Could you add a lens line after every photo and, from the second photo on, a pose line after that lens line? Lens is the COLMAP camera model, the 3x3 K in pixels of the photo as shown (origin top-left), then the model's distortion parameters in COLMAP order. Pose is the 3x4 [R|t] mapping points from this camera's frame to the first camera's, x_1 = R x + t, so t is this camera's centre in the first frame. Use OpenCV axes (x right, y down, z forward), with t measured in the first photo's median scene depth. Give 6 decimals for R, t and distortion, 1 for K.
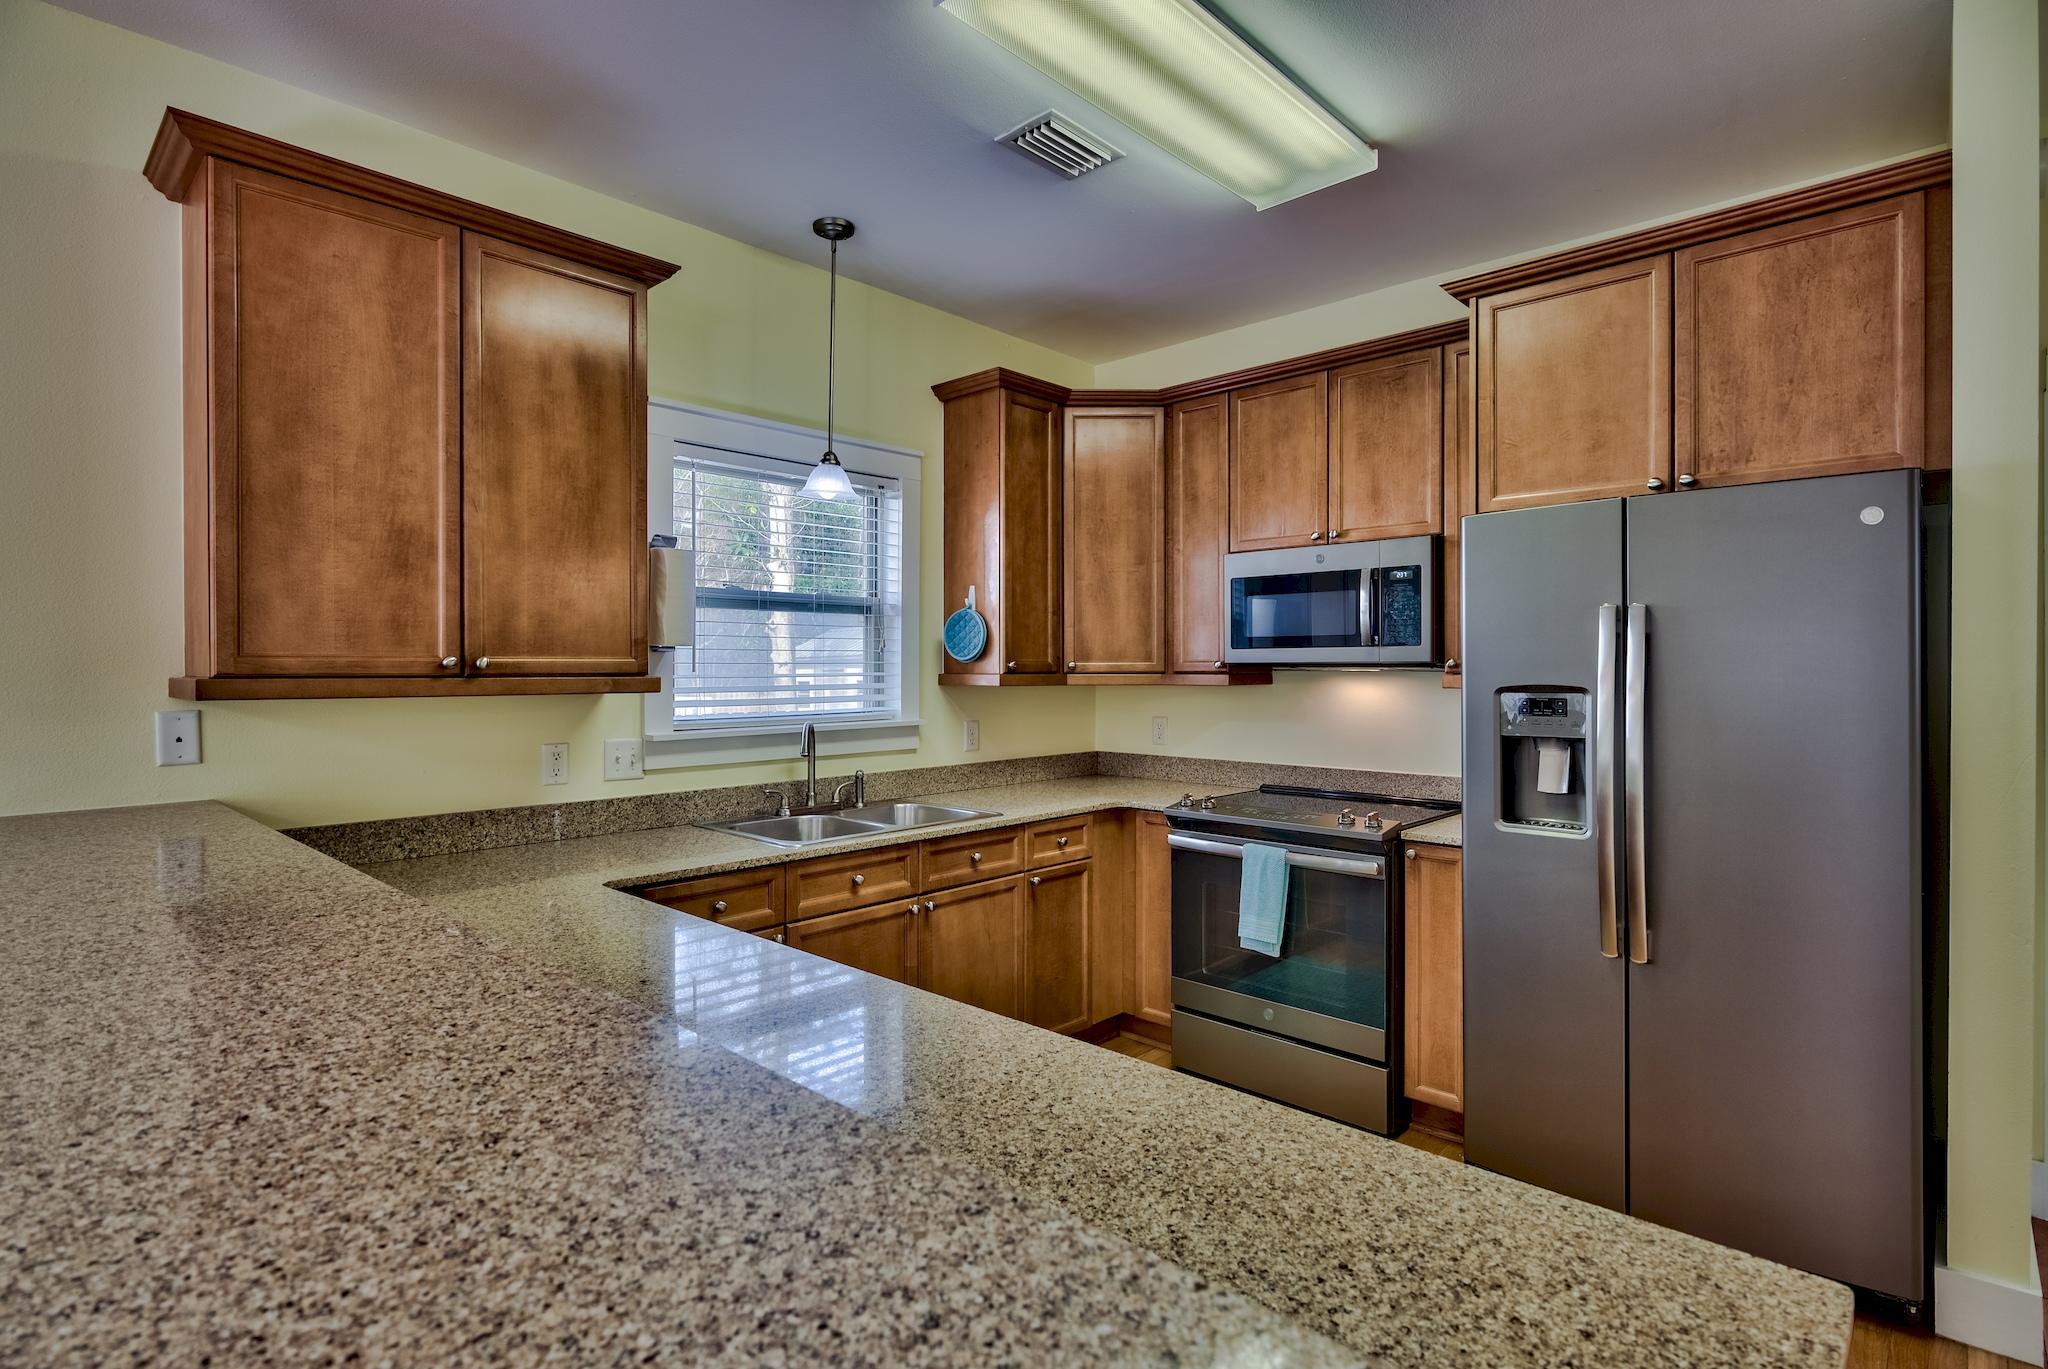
lens RADIAL K [[1011.4, 0, 992.0], [0, 1011.4, 689.4], [0, 0, 1]] dist [-0.005333, -0.000712]
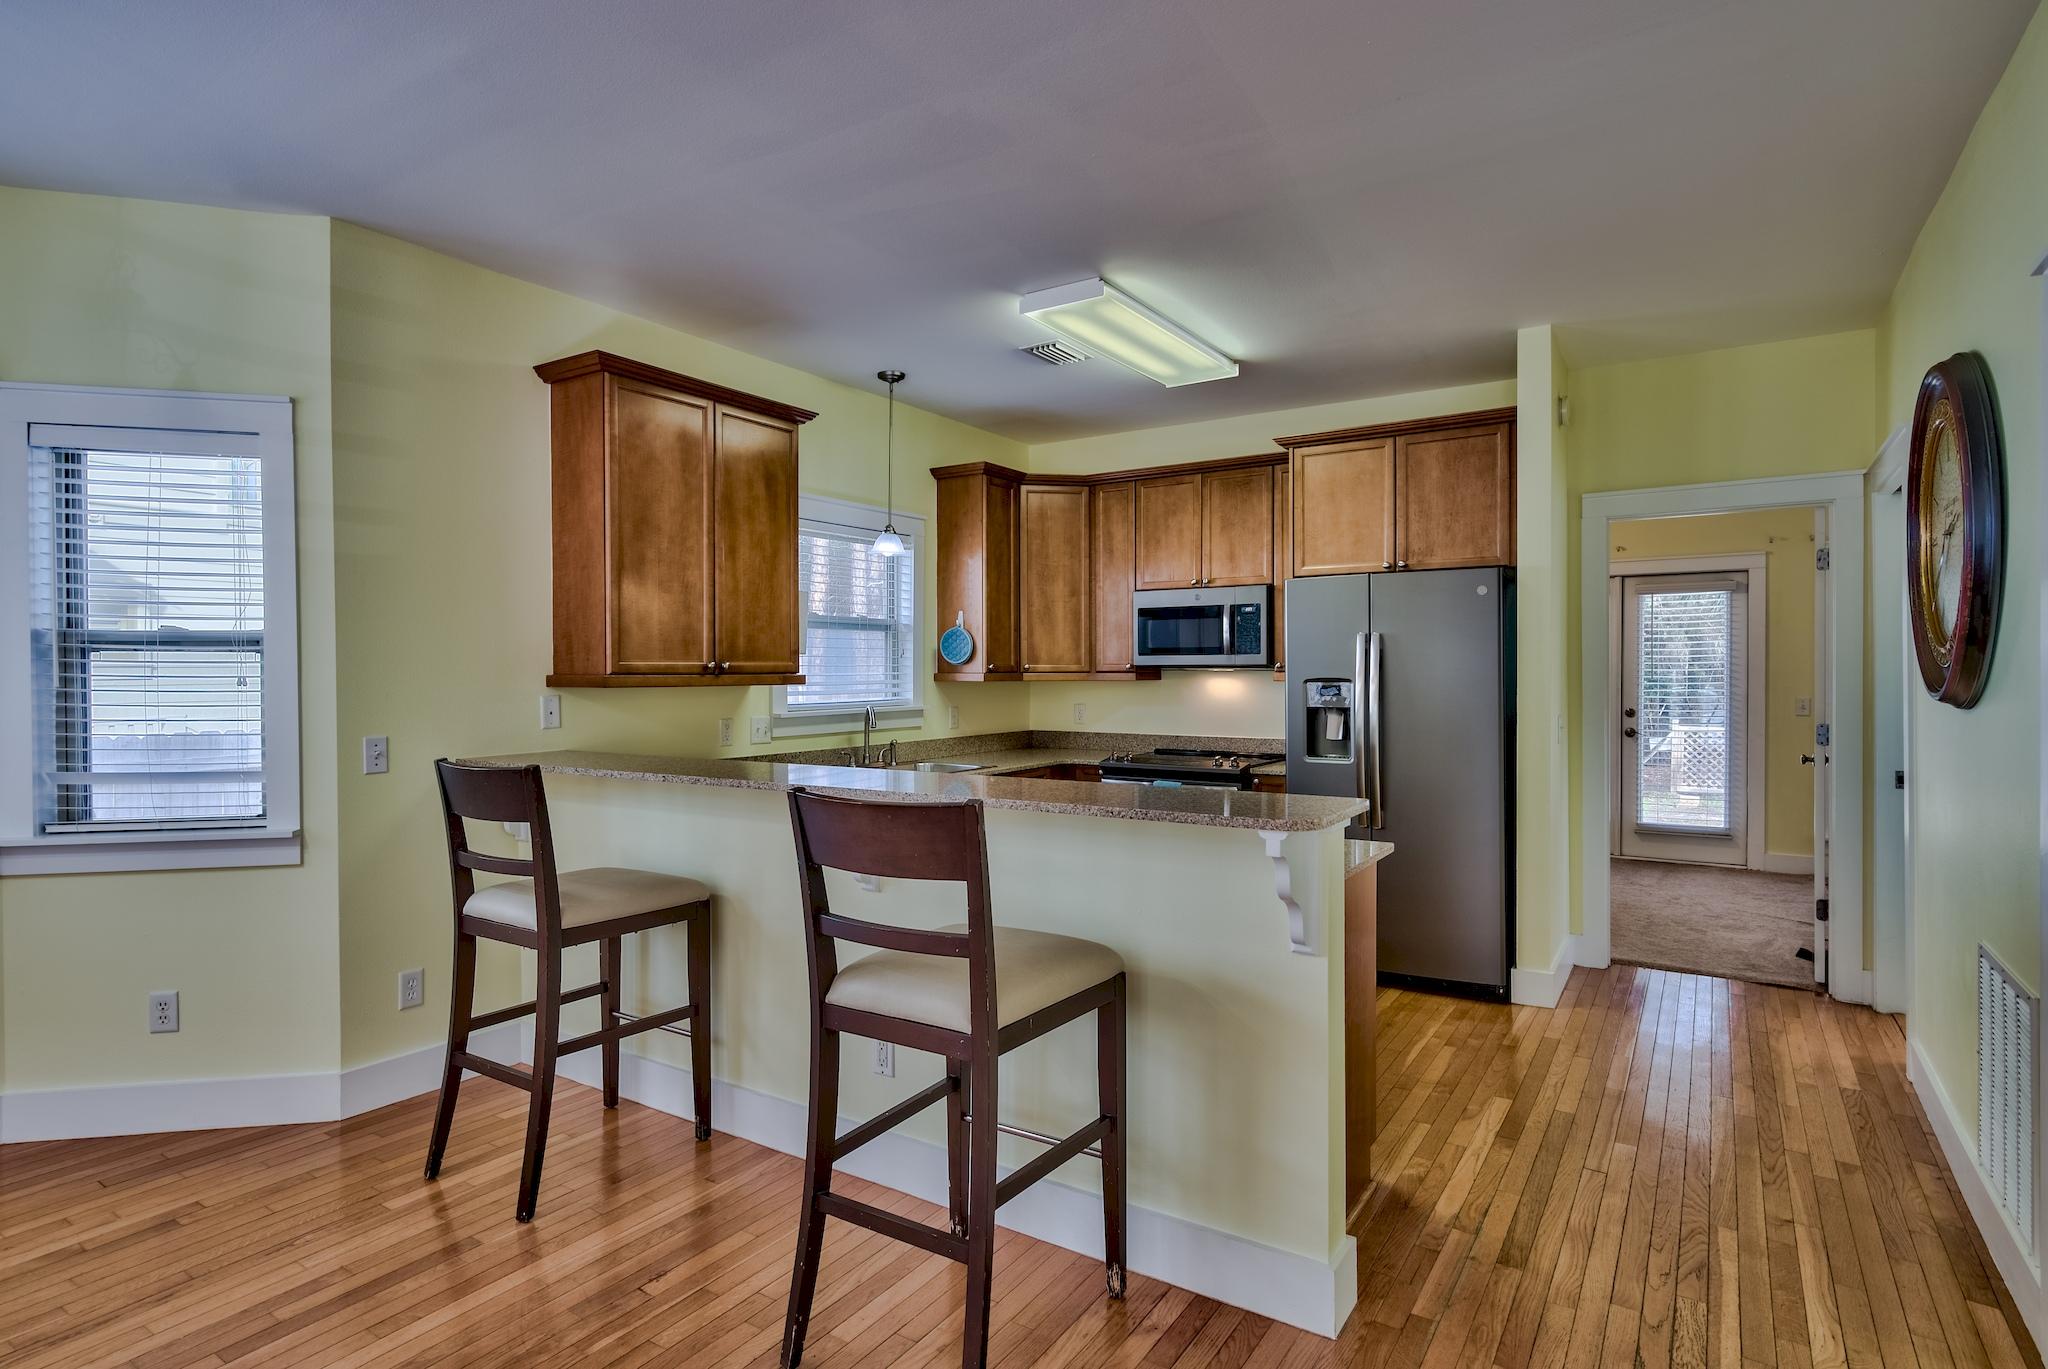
lens RADIAL K [[1090.0, 0, 990.2], [0, 1090.0, 700.2], [0, 0, 1]] dist [-0.000479, -0.002109]
pose [[0.984557, -0.006089, 0.174958, -0.306655], [0.004936, 0.999963, 0.007026, 0.015332], [-0.174995, -0.006054, 0.984551, -0.639207]]
